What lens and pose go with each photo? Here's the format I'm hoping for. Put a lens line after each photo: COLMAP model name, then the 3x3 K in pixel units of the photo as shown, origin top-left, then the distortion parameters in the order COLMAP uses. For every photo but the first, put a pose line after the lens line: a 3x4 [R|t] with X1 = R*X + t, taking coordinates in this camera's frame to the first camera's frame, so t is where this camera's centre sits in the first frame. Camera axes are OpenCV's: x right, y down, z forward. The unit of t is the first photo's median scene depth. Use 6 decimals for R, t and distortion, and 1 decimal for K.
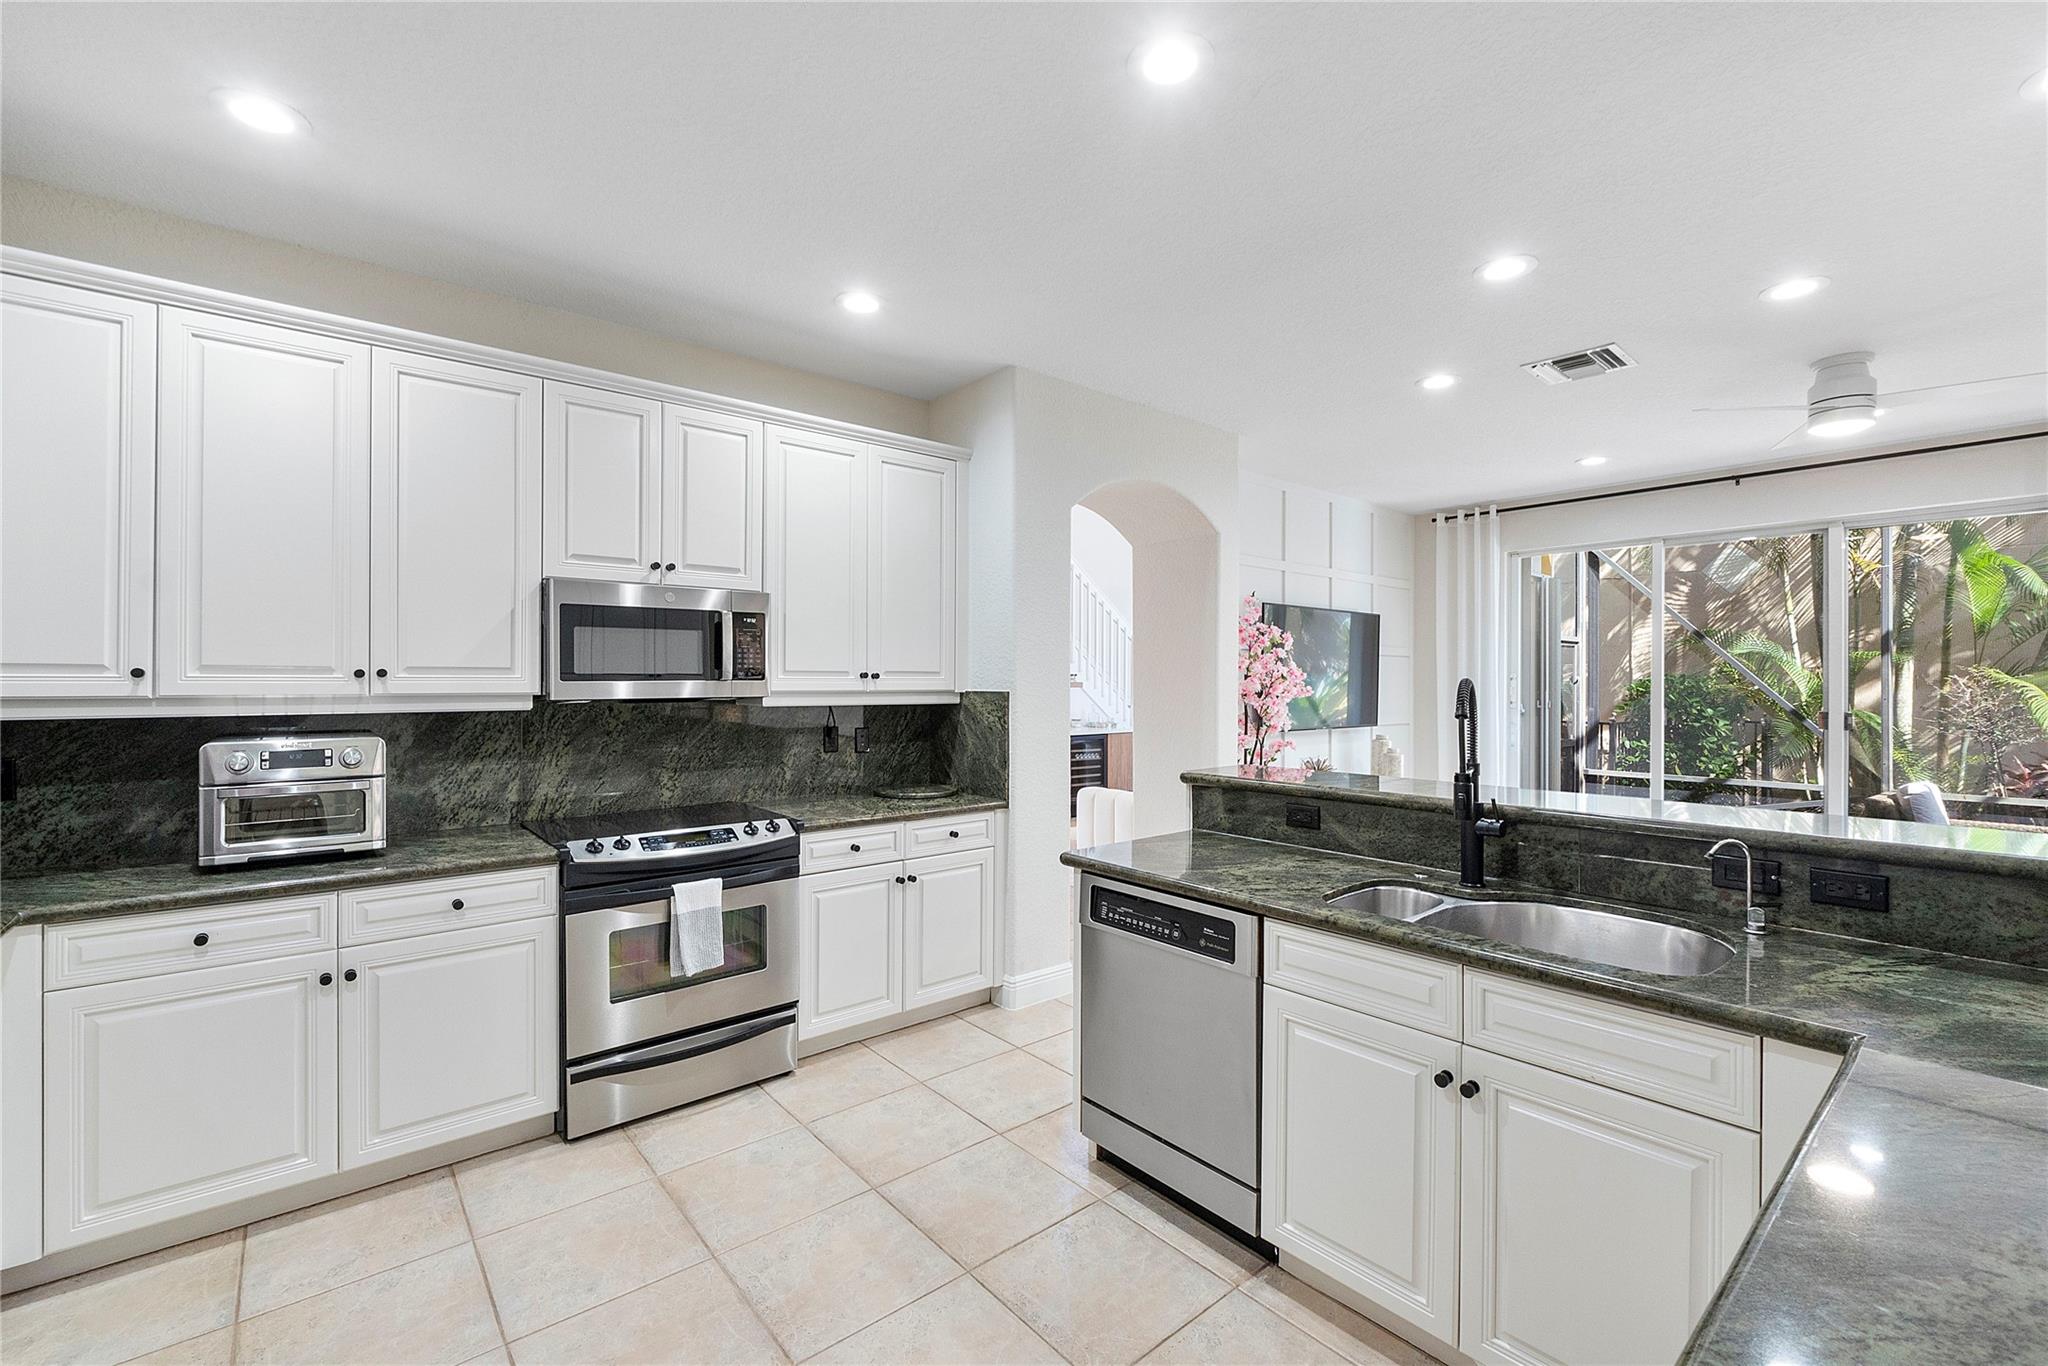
lens RADIAL K [[874.5, 0, 1026.7], [0, 874.5, 675.2], [0, 0, 1]] dist [-0.004946, -0.000759]
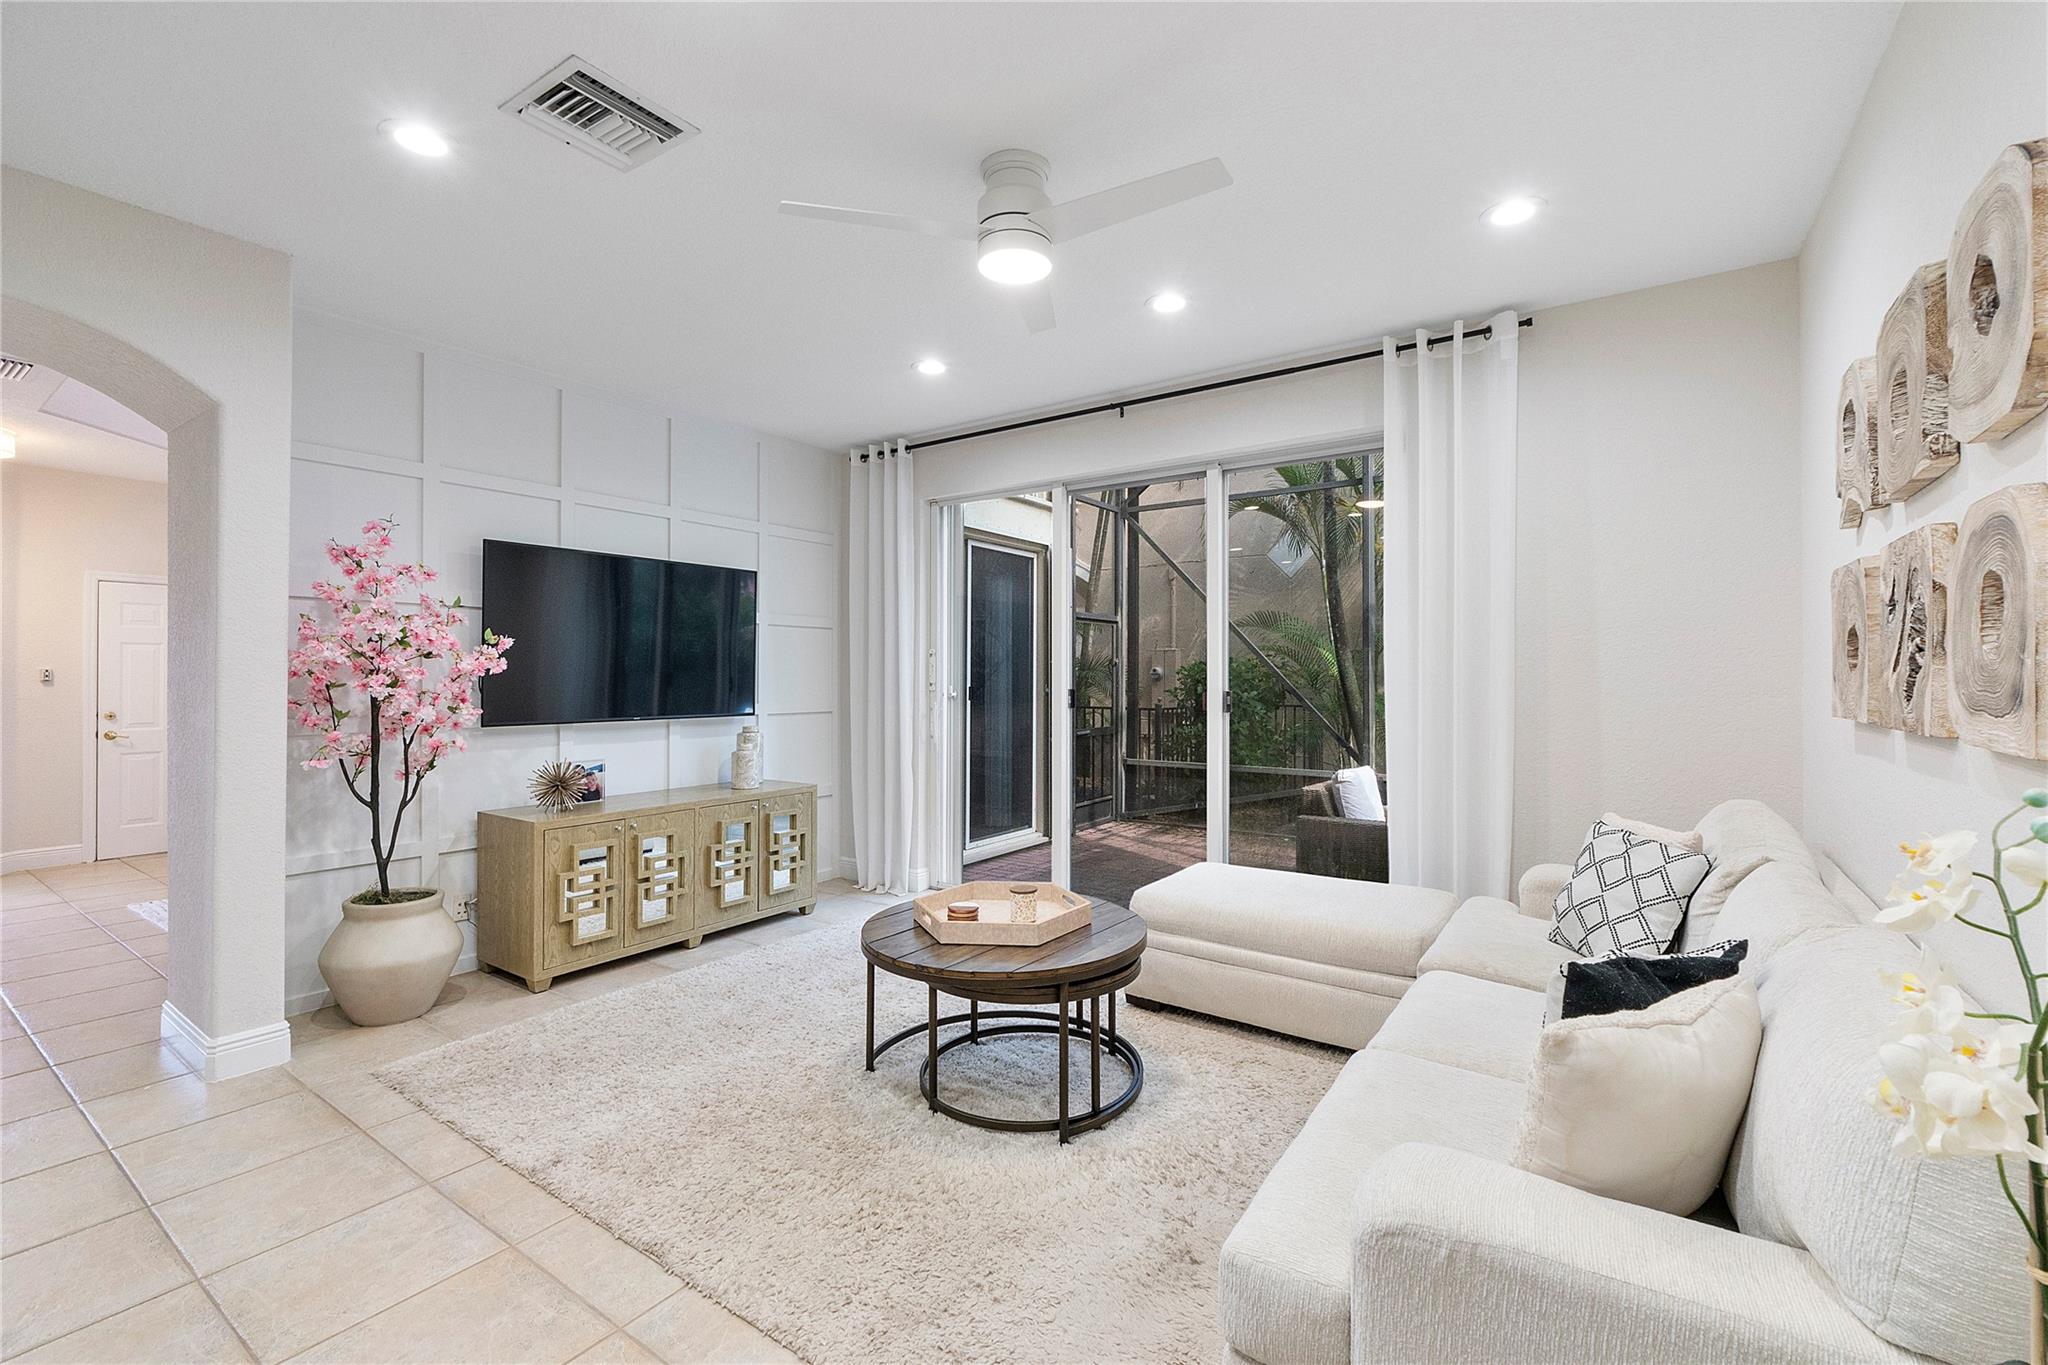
lens RADIAL K [[874.5, 0, 1022.8], [0, 874.5, 679.2], [0, 0, 1]] dist [-0.004946, -0.000759]
pose [[0.967457, -0.001787, 0.253030, 0.435628], [-0.000521, 0.999959, 0.009055, 0.019569], [-0.253035, -0.008892, 0.967416, 0.187211]]
